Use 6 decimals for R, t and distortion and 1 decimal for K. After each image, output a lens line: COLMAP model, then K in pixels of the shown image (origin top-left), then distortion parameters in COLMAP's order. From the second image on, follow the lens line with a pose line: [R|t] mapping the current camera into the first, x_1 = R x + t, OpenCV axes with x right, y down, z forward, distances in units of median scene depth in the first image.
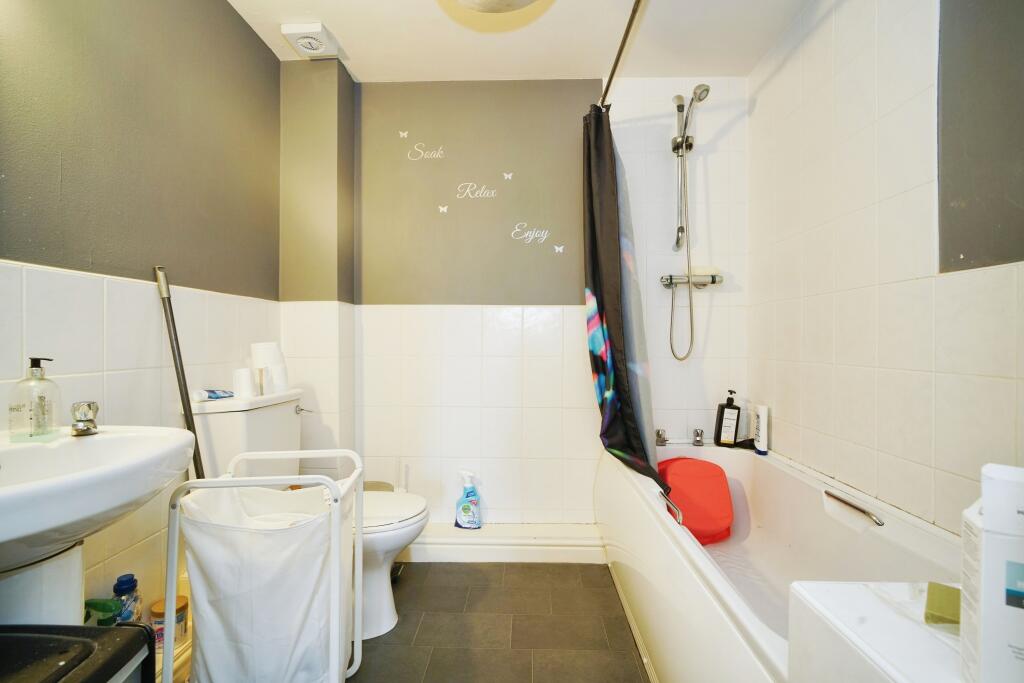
lens RADIAL K [[482.8, 0, 511.8], [0, 482.8, 344.3], [0, 0, 1]] dist [-0.021338, 0.007999]
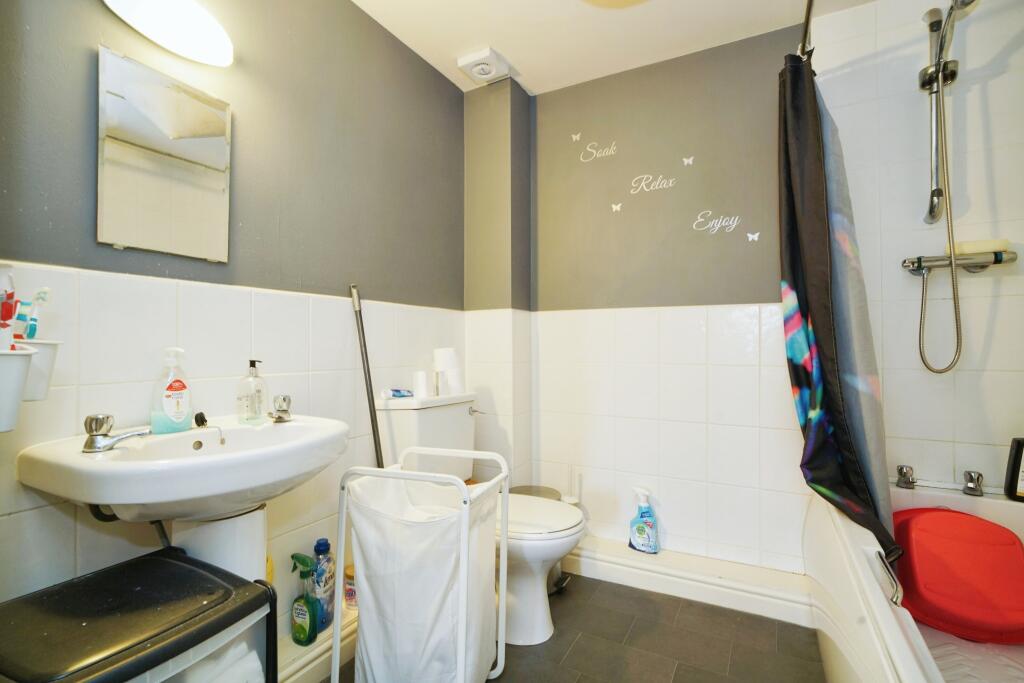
lens RADIAL K [[482.8, 0, 503.8], [0, 482.8, 343.6], [0, 0, 1]] dist [-0.021338, 0.007999]
pose [[0.890118, -0.004374, -0.455709, 0.104427], [-0.001825, 0.999912, -0.013163, -0.000103], [0.455726, 0.012549, 0.890032, 0.069786]]
